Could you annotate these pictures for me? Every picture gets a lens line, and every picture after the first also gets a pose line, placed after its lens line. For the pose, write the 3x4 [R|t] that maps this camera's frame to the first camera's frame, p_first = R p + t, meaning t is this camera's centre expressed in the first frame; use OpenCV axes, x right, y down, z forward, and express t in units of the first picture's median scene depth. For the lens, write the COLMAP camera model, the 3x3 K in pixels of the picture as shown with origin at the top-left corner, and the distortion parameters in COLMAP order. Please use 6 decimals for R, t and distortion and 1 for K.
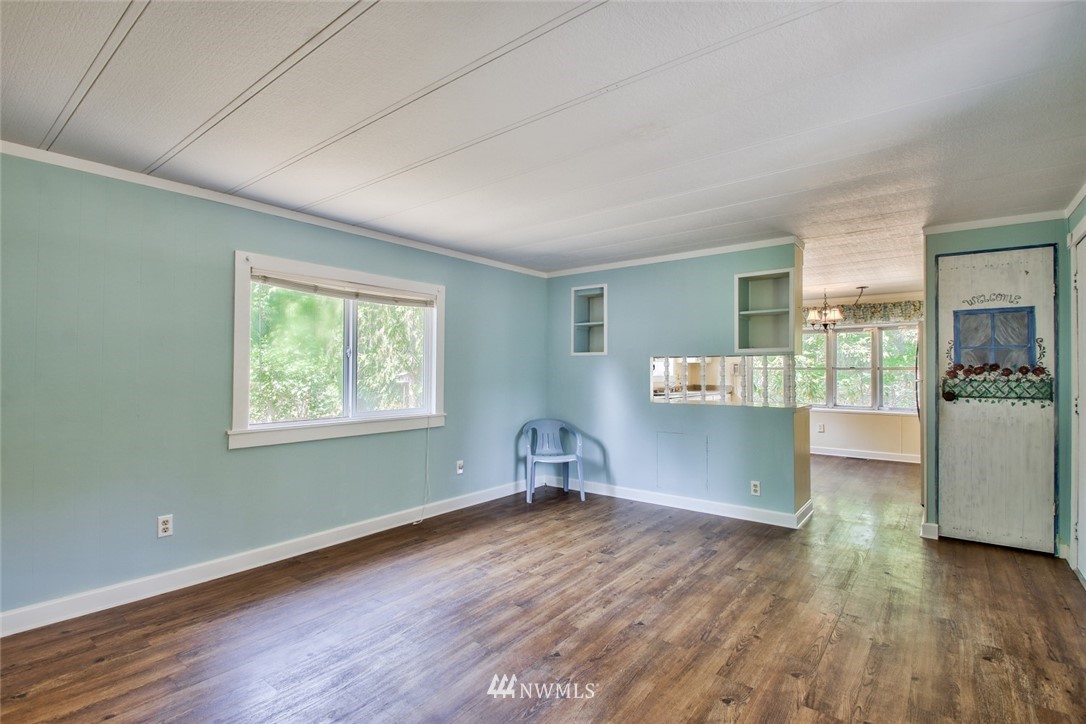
lens RADIAL K [[511.6, 0, 519.3], [0, 511.6, 360.1], [0, 0, 1]] dist [0.024393, -0.022059]
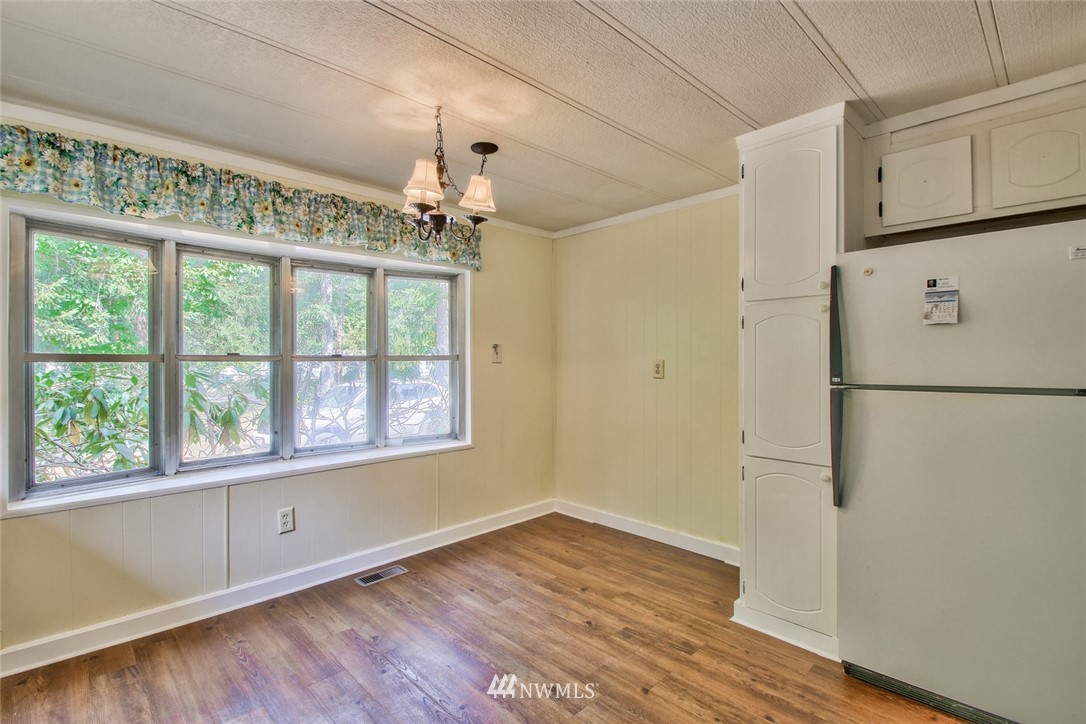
lens RADIAL K [[511.5, 0, 536.6], [0, 511.5, 362.6], [0, 0, 1]] dist [0.022242, -0.021646]
pose [[0.119044, -0.010454, 0.992834, 0.491702], [-0.011846, 0.999858, 0.011949, 0.025605], [-0.992818, -0.013184, 0.118903, 1.579871]]
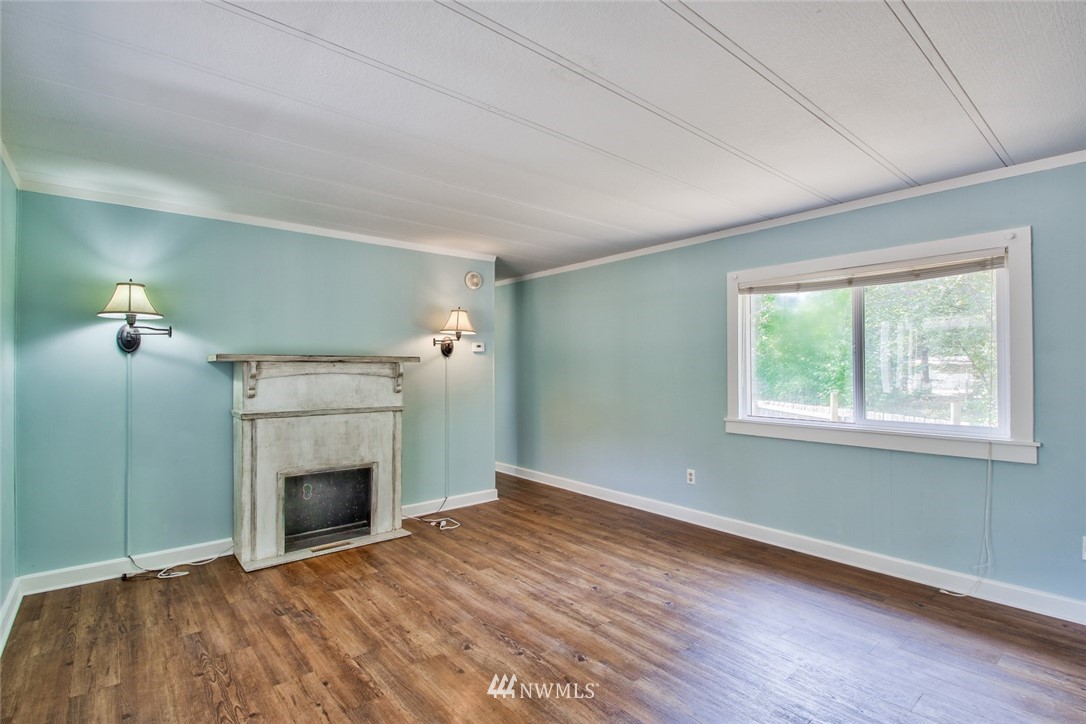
lens RADIAL K [[515.6, 0, 546.5], [0, 515.6, 362.1], [0, 0, 1]] dist [0.019672, -0.022445]
pose [[-0.179743, -0.015671, -0.983589, 0.627170], [0.022317, 0.999551, -0.020003, 0.014068], [0.983460, -0.025546, -0.179313, 0.662909]]
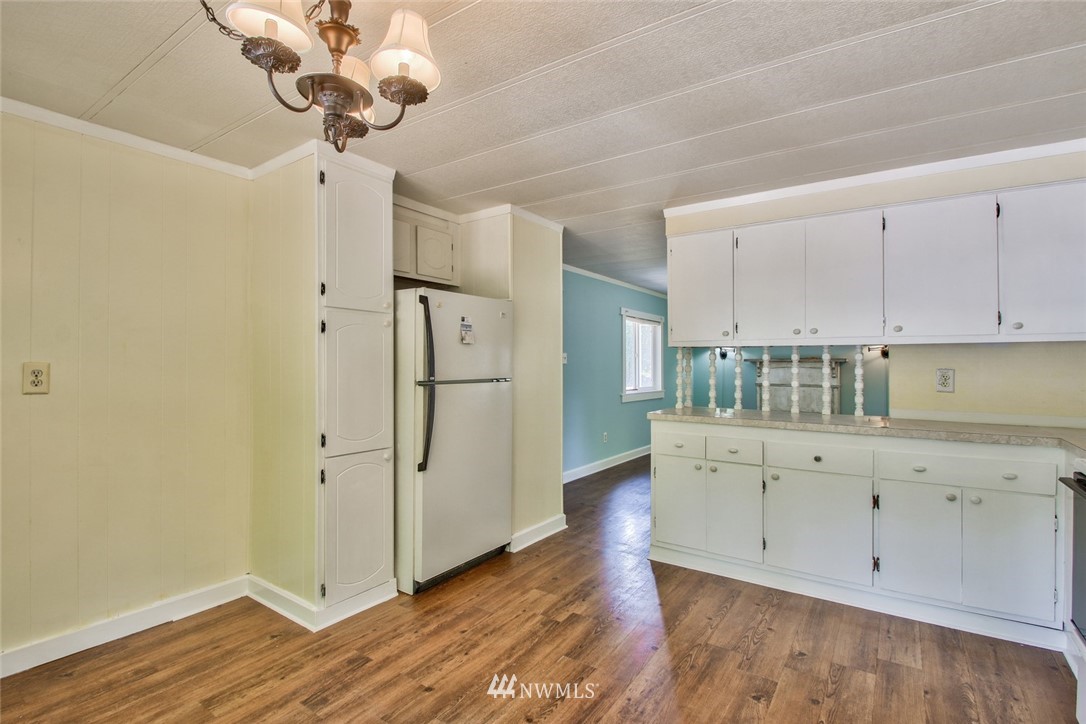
lens RADIAL K [[511.6, 0, 519.3], [0, 511.6, 360.1], [0, 0, 1]] dist [0.024393, -0.022059]
pose [[-0.998473, -0.005219, -0.054993, 0.948363], [-0.003714, 0.999617, -0.027439, 0.039074], [0.055115, -0.027193, -0.998110, 2.060840]]
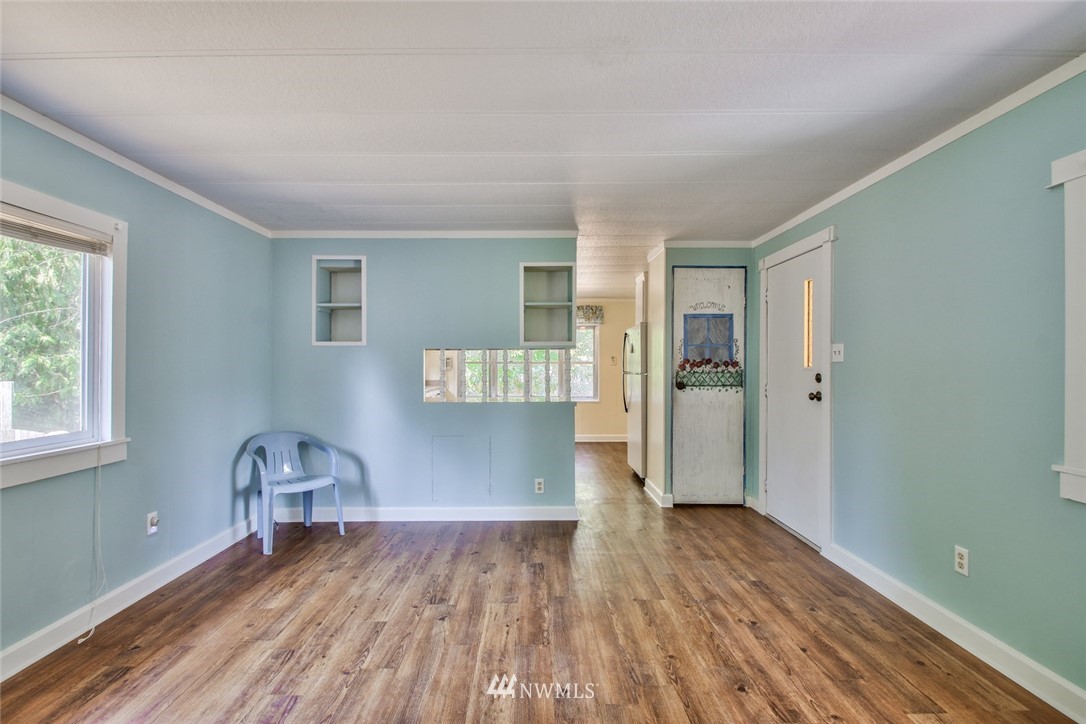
lens RADIAL K [[520.1, 0, 530.1], [0, 520.1, 365.2], [0, 0, 1]] dist [0.018420, -0.022565]
pose [[0.772514, -0.002920, 0.634991, -0.199154], [-0.009975, 0.999810, 0.016733, 0.005892], [-0.634920, -0.019261, 0.772338, 0.287940]]
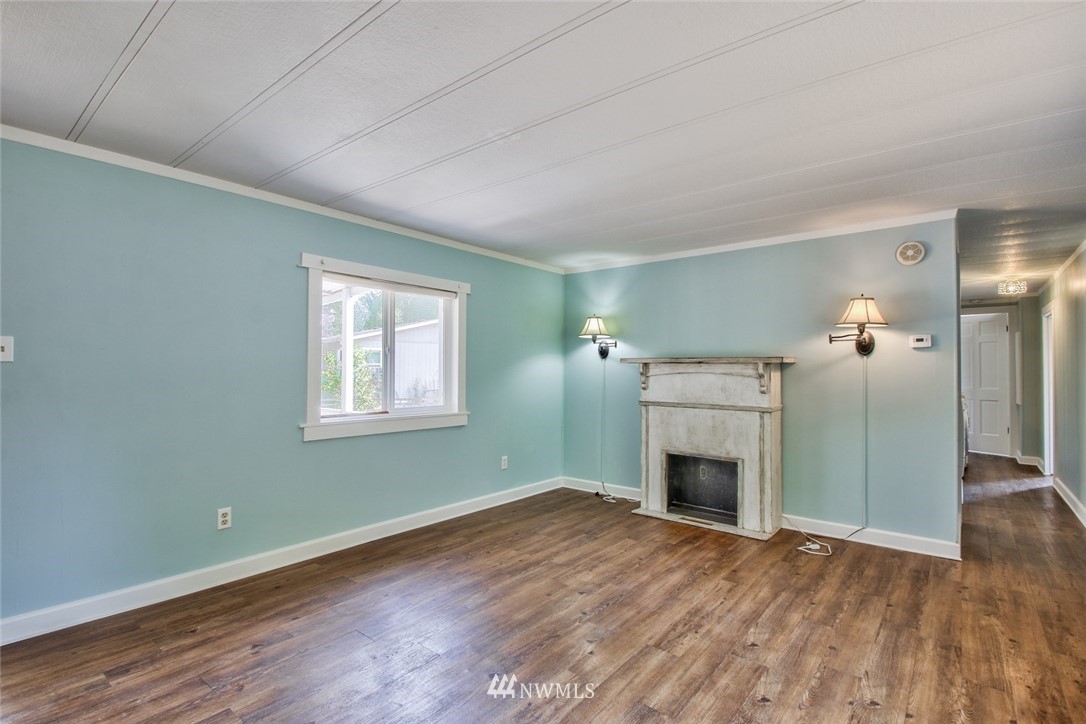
lens RADIAL K [[511.6, 0, 519.3], [0, 511.6, 360.1], [0, 0, 1]] dist [0.024393, -0.022059]
pose [[-0.999771, -0.009745, 0.019071, 0.119742], [-0.010447, 0.999258, -0.037072, 0.024667], [-0.018696, -0.037263, -0.999131, 1.217023]]
